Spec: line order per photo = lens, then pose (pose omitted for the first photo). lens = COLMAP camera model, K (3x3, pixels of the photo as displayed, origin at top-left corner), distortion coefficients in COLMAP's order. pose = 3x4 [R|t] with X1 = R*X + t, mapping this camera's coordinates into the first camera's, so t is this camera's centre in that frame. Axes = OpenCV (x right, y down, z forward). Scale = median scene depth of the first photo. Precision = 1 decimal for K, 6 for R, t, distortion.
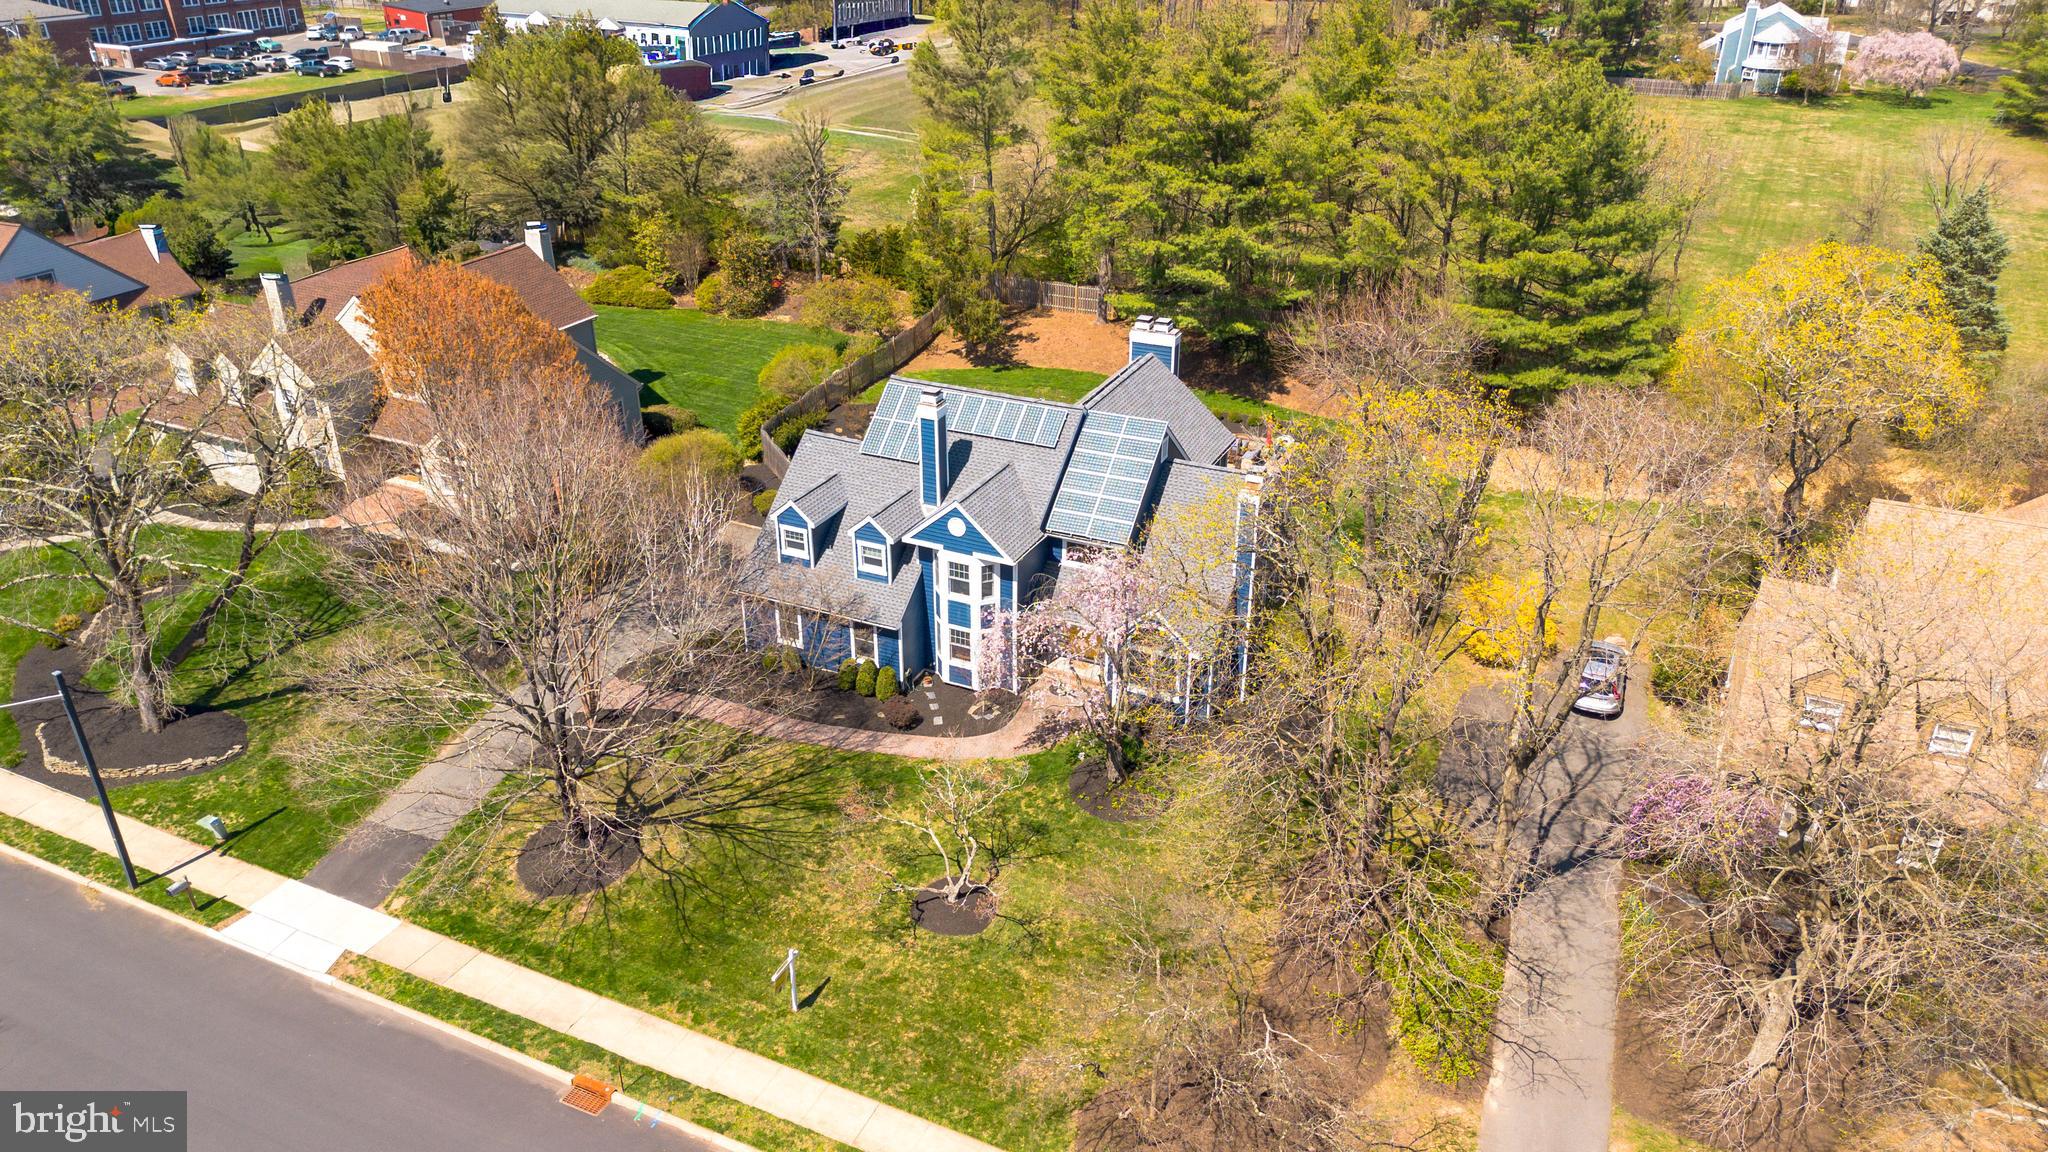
lens RADIAL K [[1433.1, 0, 1026.0], [0, 1433.1, 588.2], [0, 0, 1]] dist [0.085111, -0.070455]
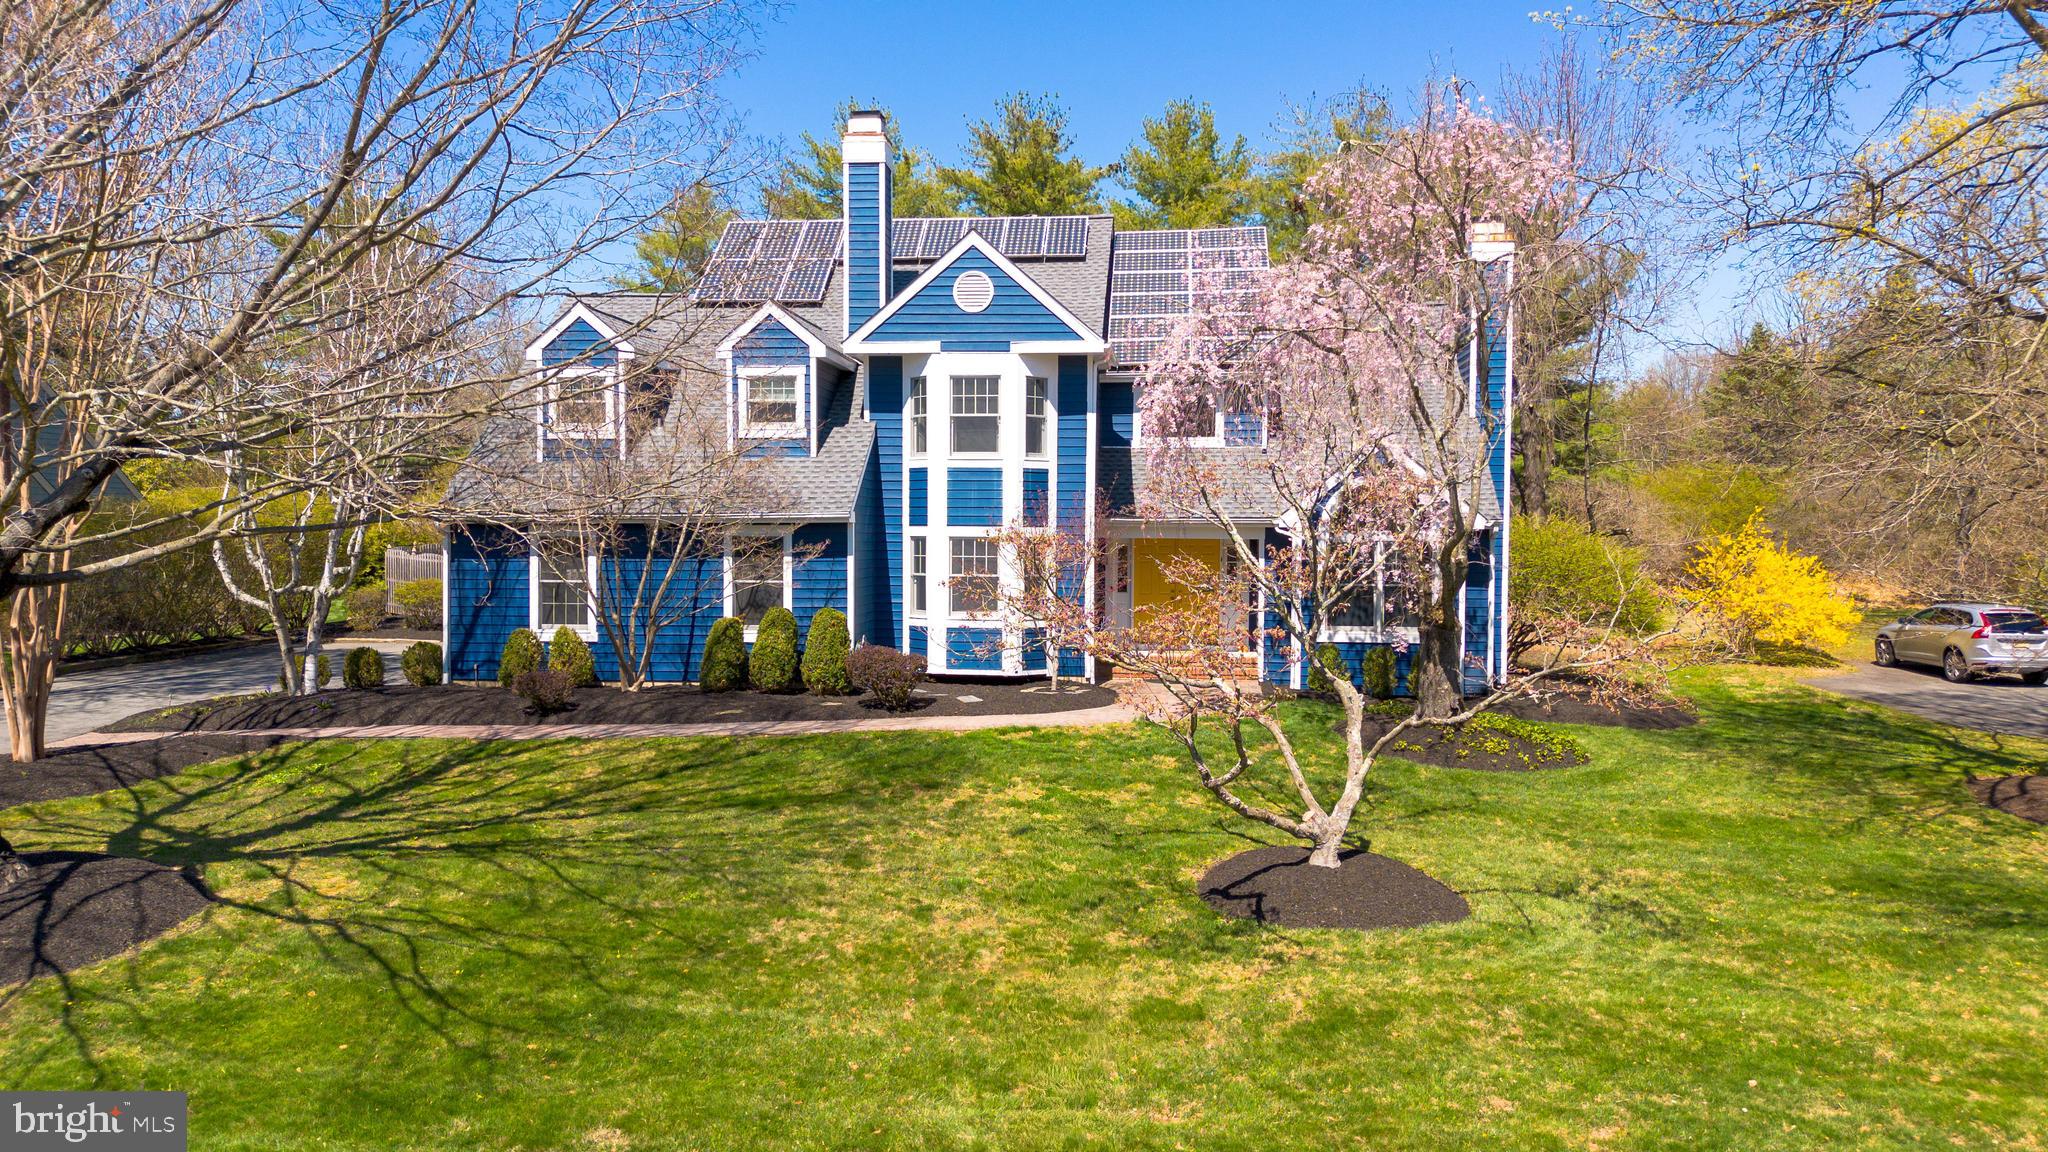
lens RADIAL K [[1448.3, 0, 1018.8], [0, 1448.3, 571.4], [0, 0, 1]] dist [0.088935, -0.105767]
pose [[0.945635, -0.004499, 0.325199, -0.184921], [0.147449, 0.897169, -0.416350, 0.236687], [-0.289885, 0.441665, 0.849057, 0.595261]]
